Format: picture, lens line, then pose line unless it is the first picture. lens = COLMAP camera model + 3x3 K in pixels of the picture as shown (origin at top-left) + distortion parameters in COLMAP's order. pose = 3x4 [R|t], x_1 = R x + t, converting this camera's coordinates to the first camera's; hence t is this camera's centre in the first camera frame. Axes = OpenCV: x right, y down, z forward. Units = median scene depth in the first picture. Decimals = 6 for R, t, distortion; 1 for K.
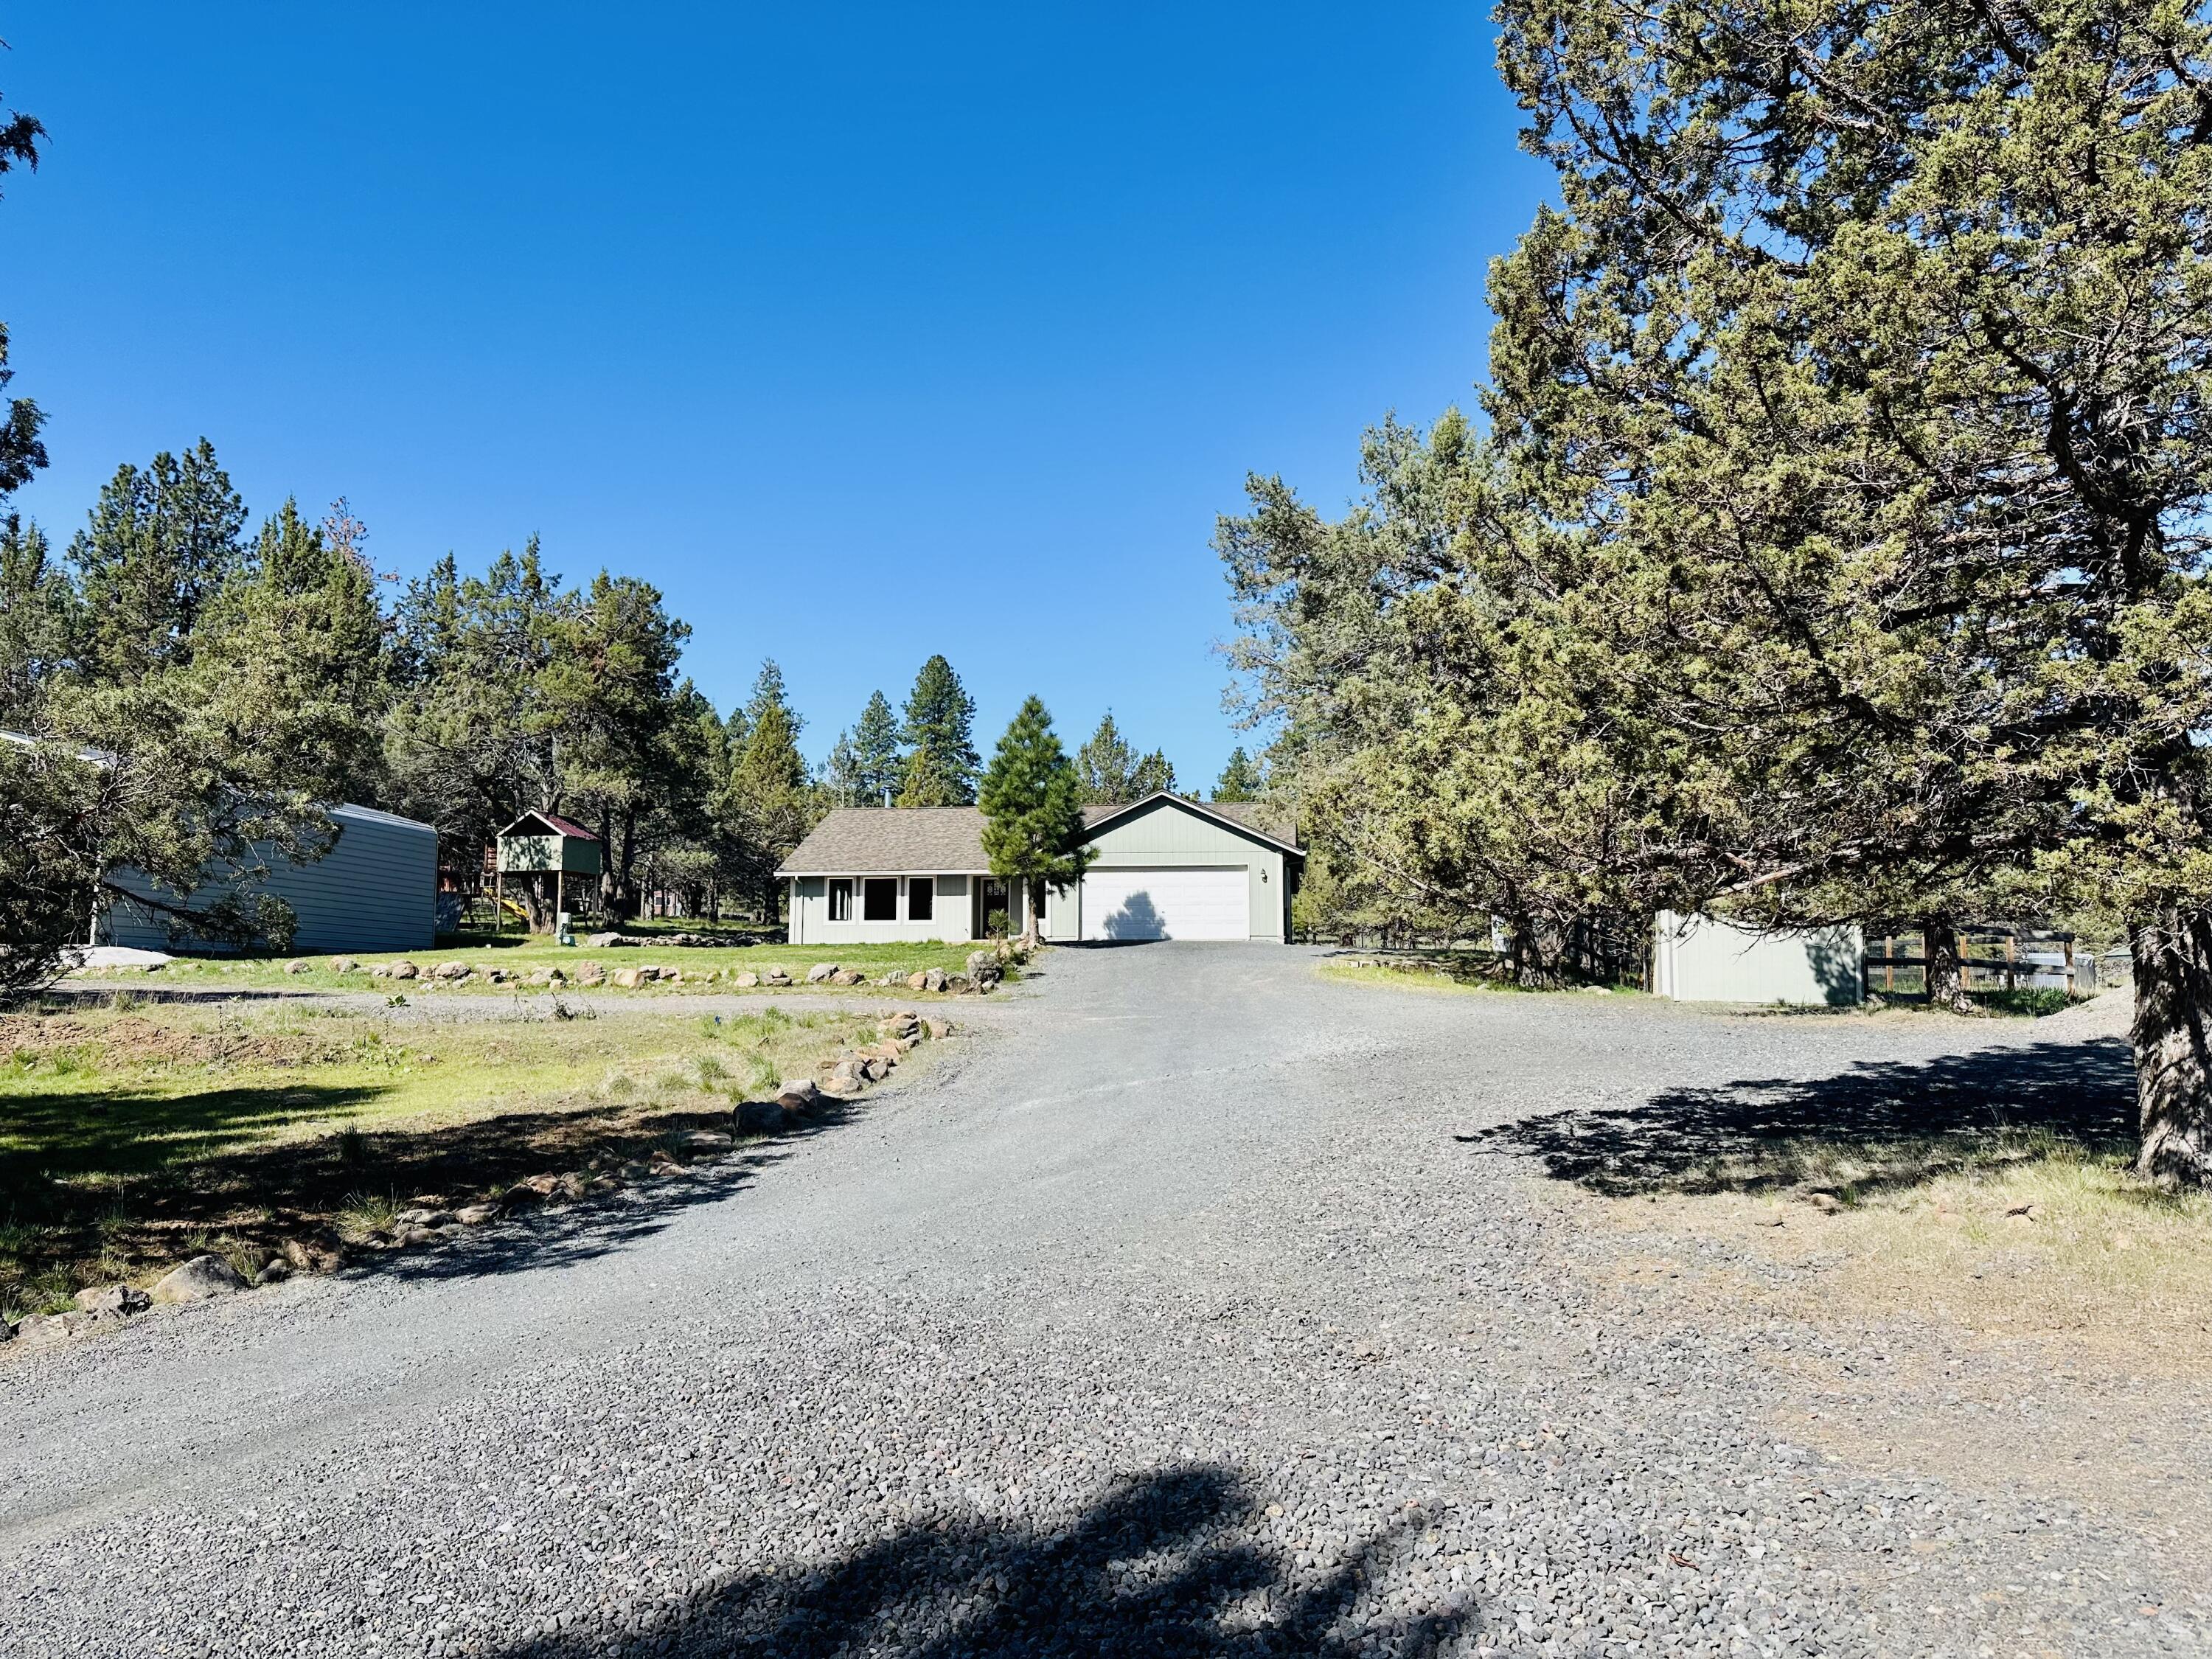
lens RADIAL K [[1539.5, 0, 1106.0], [0, 1539.5, 829.5], [0, 0, 1]] dist [0.028463, -0.029206]
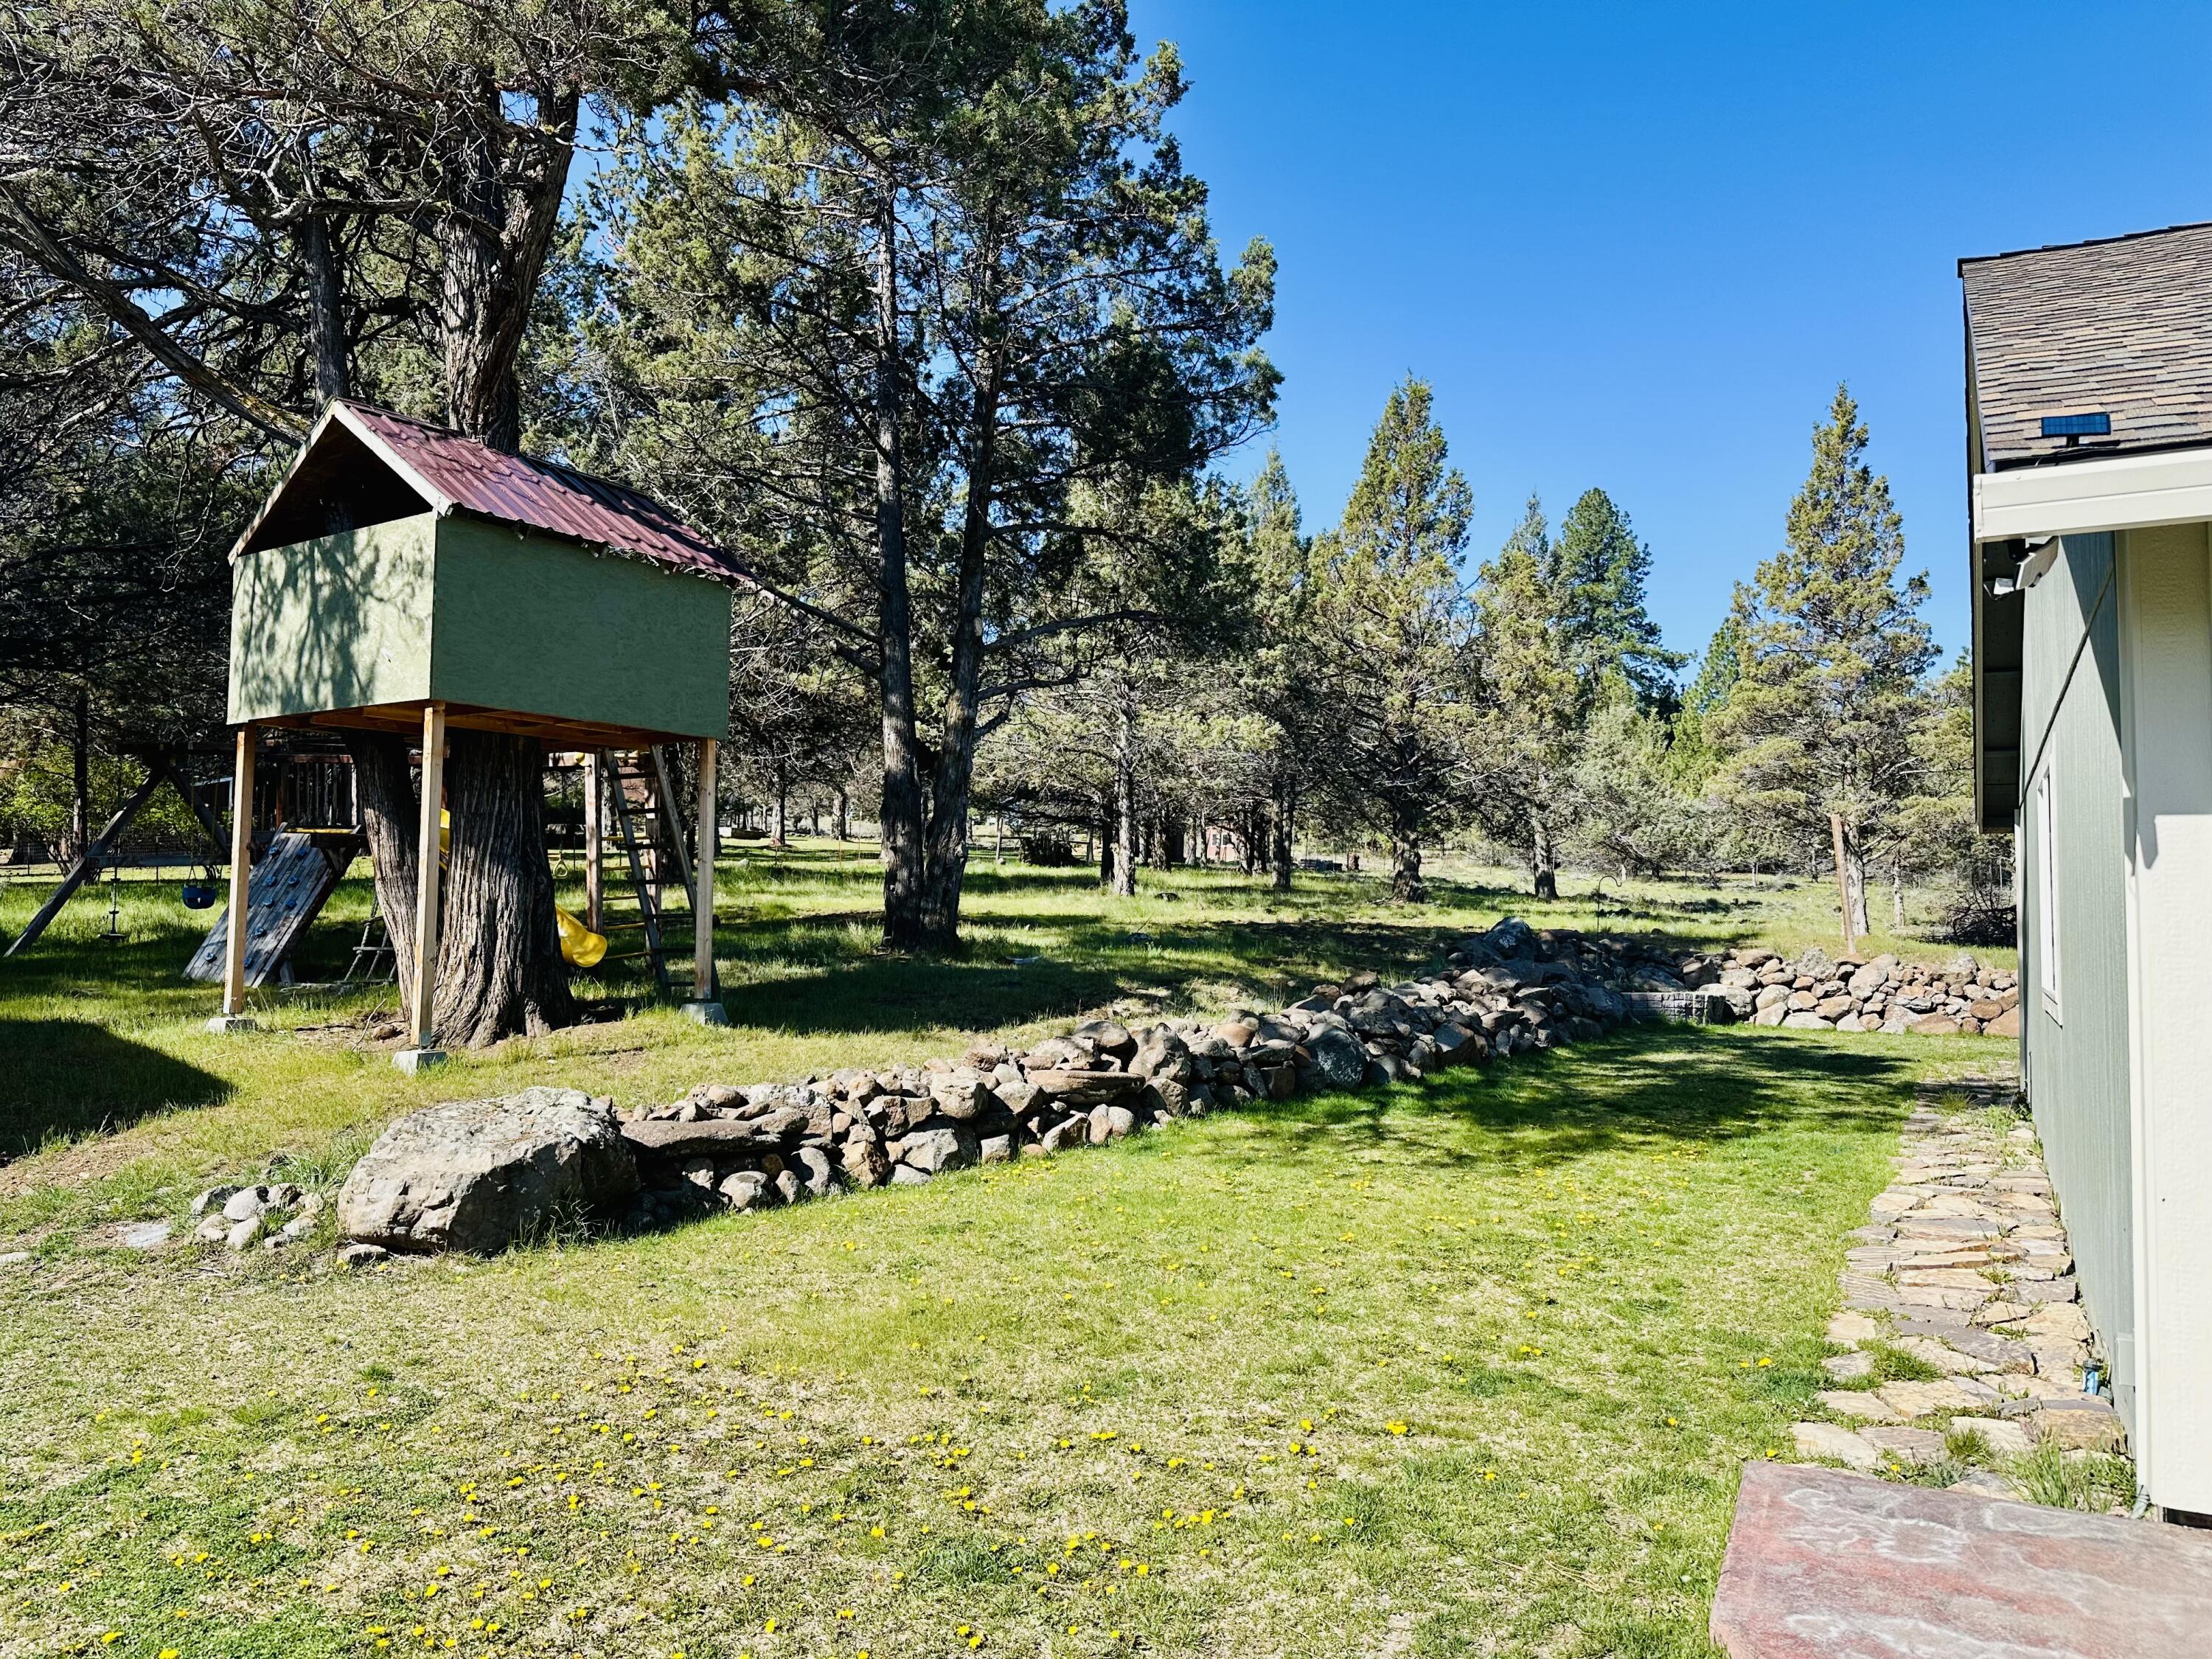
lens RADIAL K [[1557.0, 0, 1162.8], [0, 1557.0, 727.3], [0, 0, 1]] dist [0.131401, -0.172983]
pose [[0.945329, -0.014191, -0.325810, -0.238846], [0.007669, 0.999744, -0.021292, 0.038830], [0.326029, 0.017629, 0.945196, 0.966098]]
